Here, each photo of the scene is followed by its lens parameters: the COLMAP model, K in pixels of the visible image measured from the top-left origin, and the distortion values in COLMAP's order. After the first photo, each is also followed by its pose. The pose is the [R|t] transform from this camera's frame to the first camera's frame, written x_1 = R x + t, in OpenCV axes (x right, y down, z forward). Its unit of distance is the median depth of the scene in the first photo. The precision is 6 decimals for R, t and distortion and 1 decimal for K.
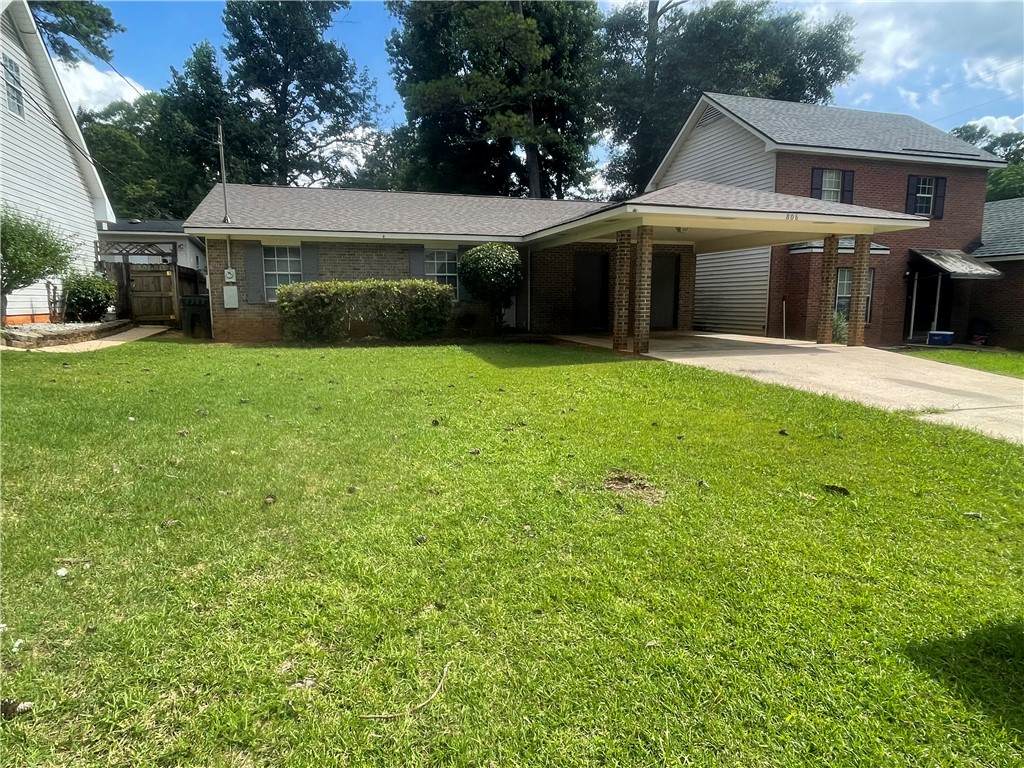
lens RADIAL K [[607.8, 0, 509.0], [0, 607.8, 380.5], [0, 0, 1]] dist [-0.006099, -0.002263]
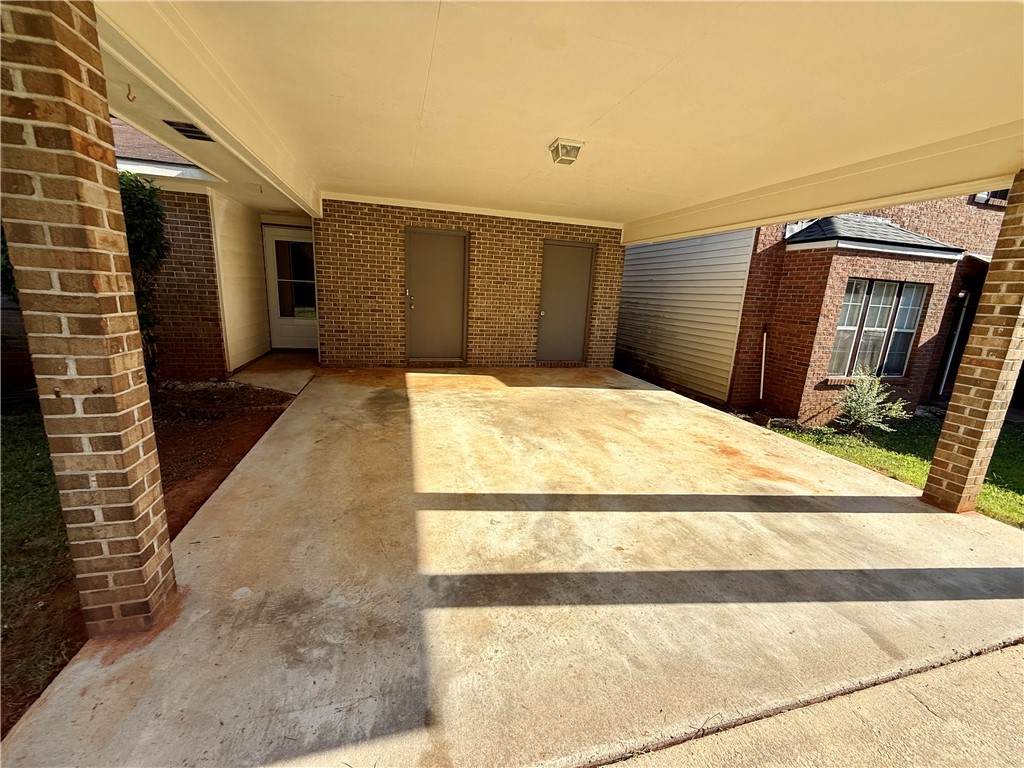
lens RADIAL K [[407.3, 0, 511.4], [0, 407.3, 383.7], [0, 0, 1]] dist [-0.002079, -0.000080]
pose [[0.998403, 0.055677, -0.009531, 0.176797], [-0.054563, 0.994238, 0.092273, -0.086596], [0.014614, -0.091606, 0.995688, 0.497077]]
